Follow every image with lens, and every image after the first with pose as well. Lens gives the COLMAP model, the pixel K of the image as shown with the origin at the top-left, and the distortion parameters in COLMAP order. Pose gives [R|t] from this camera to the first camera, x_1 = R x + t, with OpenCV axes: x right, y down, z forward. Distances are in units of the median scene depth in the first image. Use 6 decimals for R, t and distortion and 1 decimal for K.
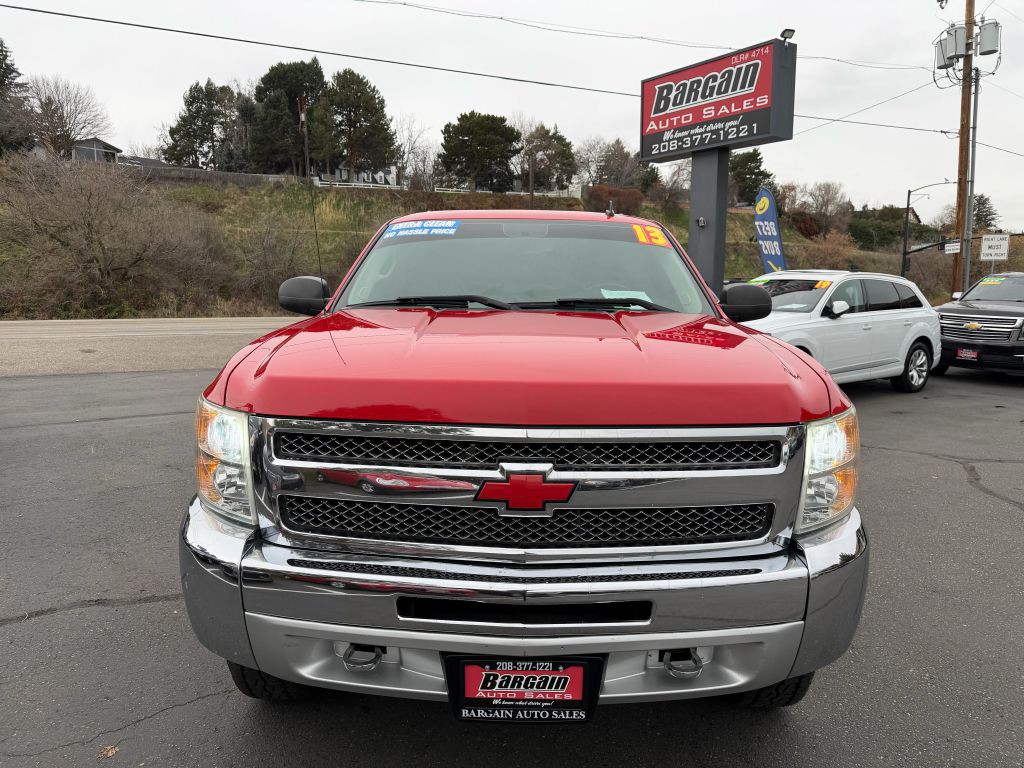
lens RADIAL K [[738.3, 0, 513.3], [0, 738.3, 402.8], [0, 0, 1]] dist [0.023289, -0.027574]
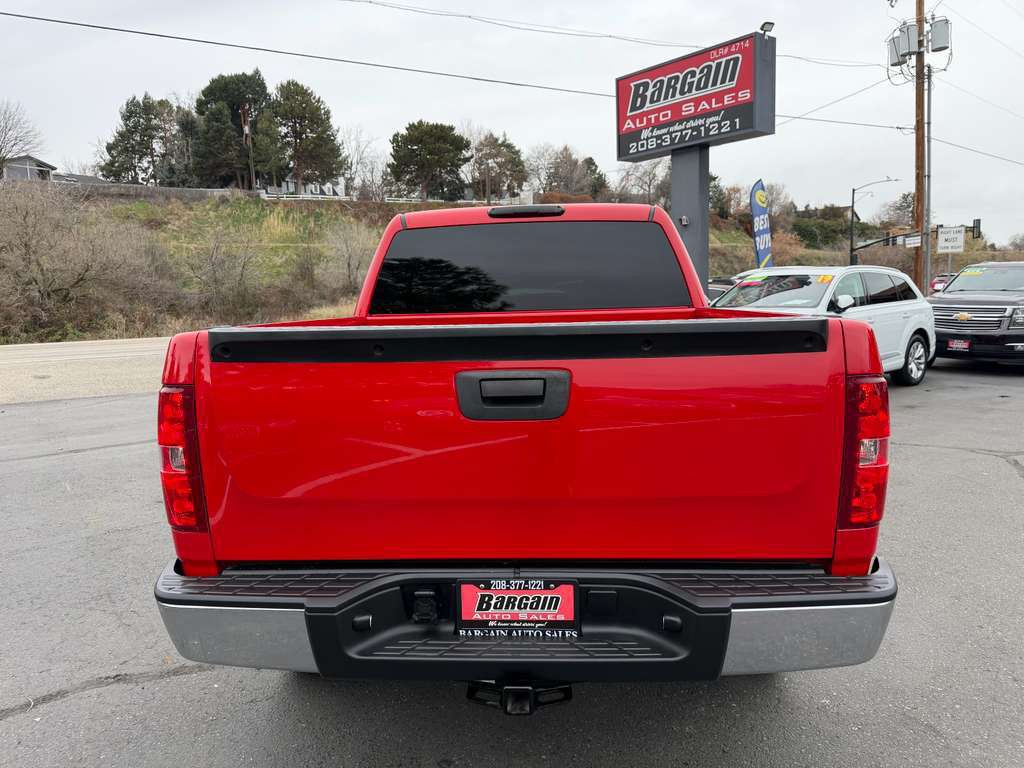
lens RADIAL K [[738.3, 0, 513.3], [0, 738.3, 402.8], [0, 0, 1]] dist [0.023289, -0.027574]
pose [[0.997287, -0.041907, 0.060523, -0.025432], [0.042579, 0.999044, -0.009860, -0.001886], [-0.060052, 0.012410, 0.998118, 0.023417]]
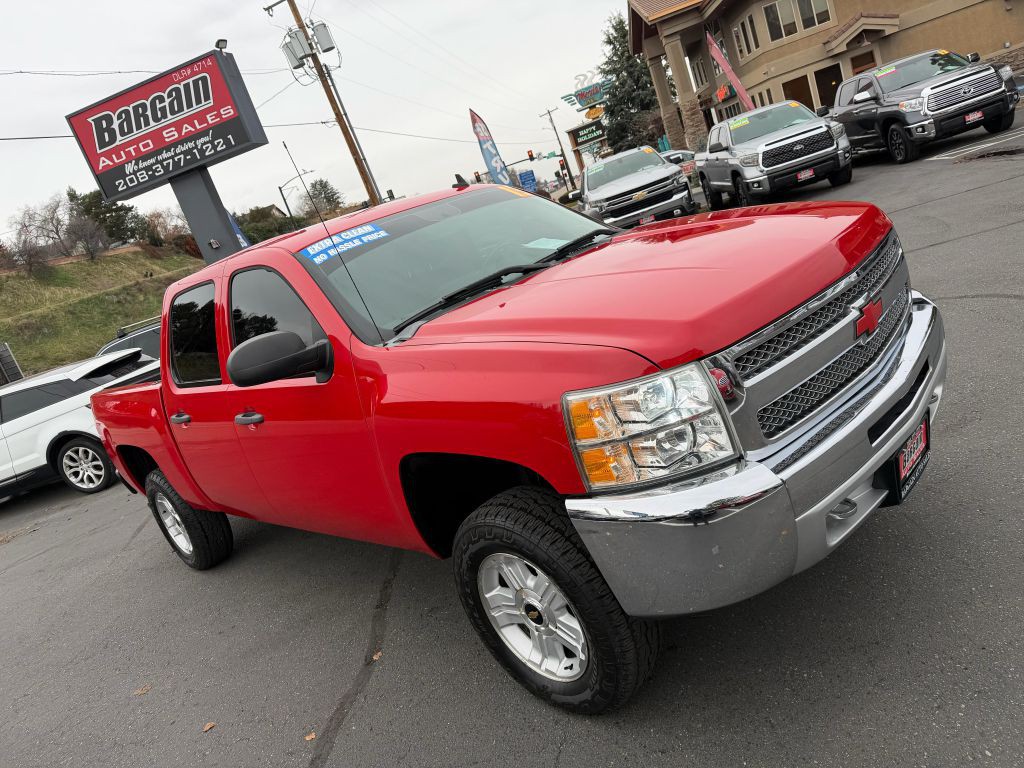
lens RADIAL K [[739.8, 0, 518.5], [0, 739.8, 397.9], [0, 0, 1]] dist [0.005007, -0.000235]
pose [[0.662533, -0.406610, 0.629061, -0.103439], [0.424213, 0.895850, 0.132271, -0.015792], [-0.617327, 0.179222, 0.766020, 0.035646]]
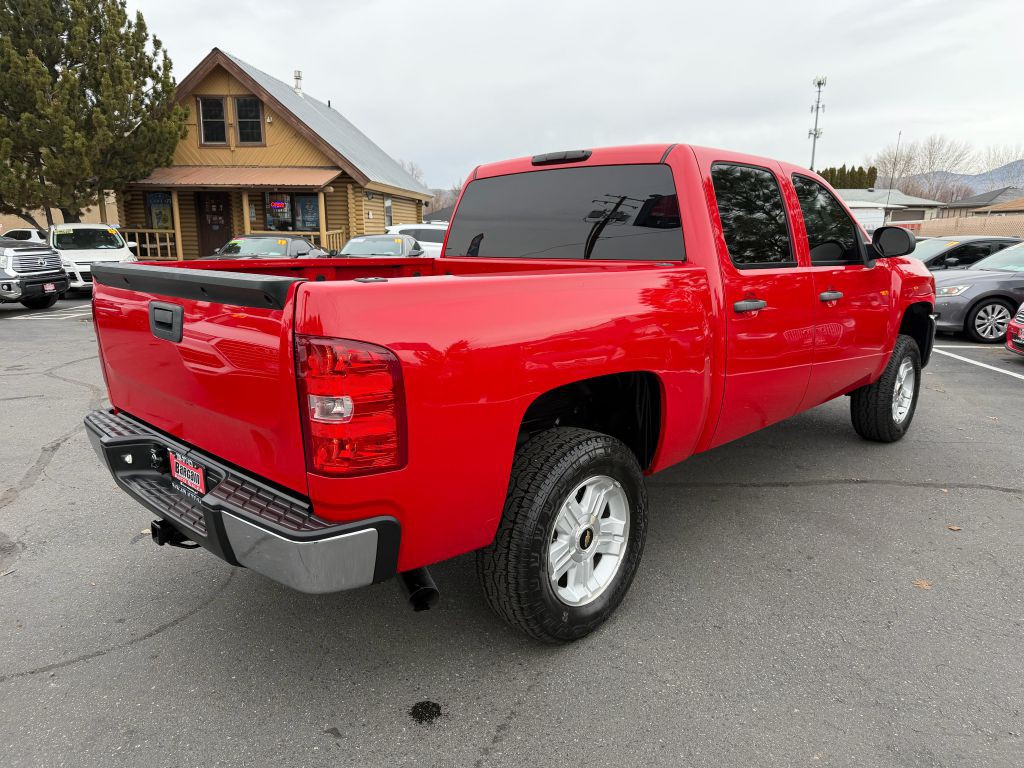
lens RADIAL K [[738.3, 0, 513.3], [0, 738.3, 402.8], [0, 0, 1]] dist [0.023289, -0.027574]
pose [[-0.713833, -0.164362, 0.680755, -0.111809], [0.101277, 0.937622, 0.332578, -0.061890], [-0.692954, 0.306350, -0.652659, 0.395891]]
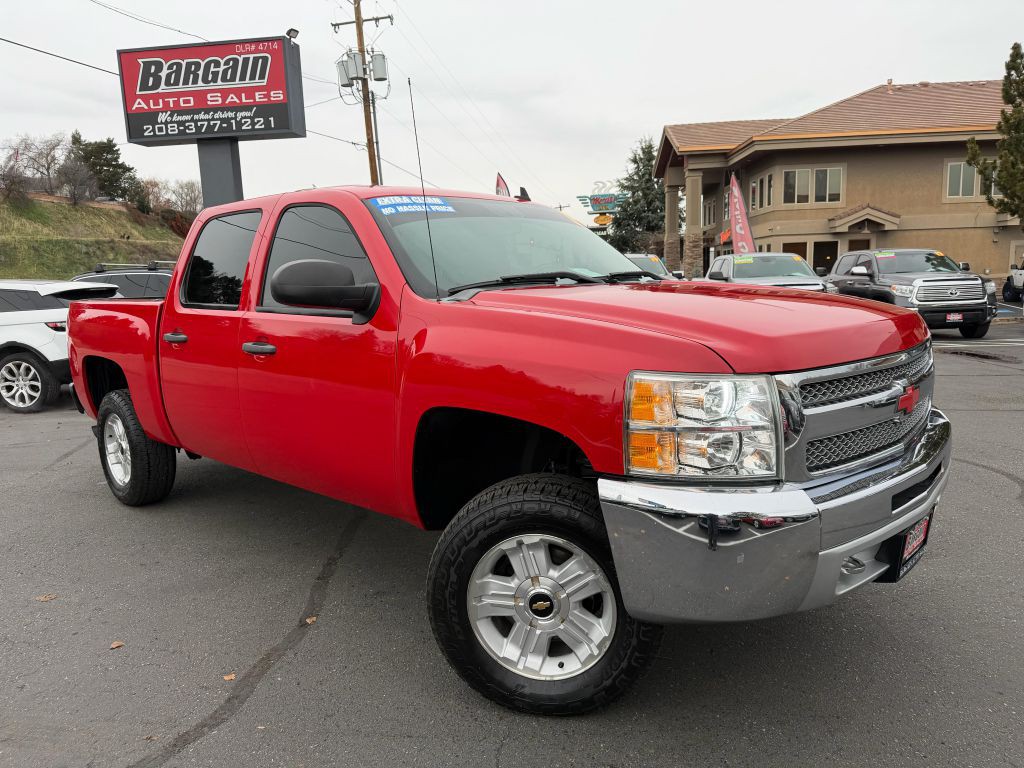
lens RADIAL K [[738.3, 0, 513.3], [0, 738.3, 402.8], [0, 0, 1]] dist [0.023289, -0.027574]
pose [[0.693060, -0.144713, 0.706205, -0.118282], [0.144043, 0.987688, 0.061032, -0.005404], [-0.706342, 0.059425, 0.705372, 0.047578]]
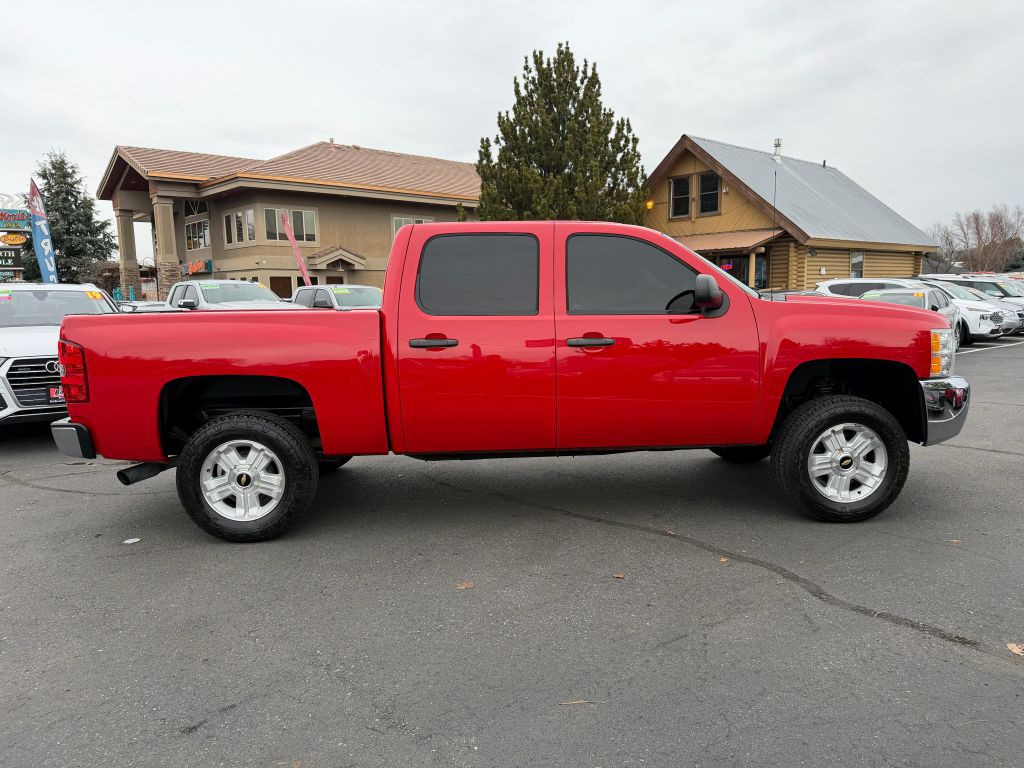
lens RADIAL K [[730.9, 0, 502.3], [0, 730.9, 397.1], [0, 0, 1]] dist [0.110689, -0.125444]
pose [[-0.007419, -0.137384, 0.990490, -0.246739], [0.172754, 0.975448, 0.136591, -0.031083], [-0.984937, 0.172124, 0.016497, 0.219844]]
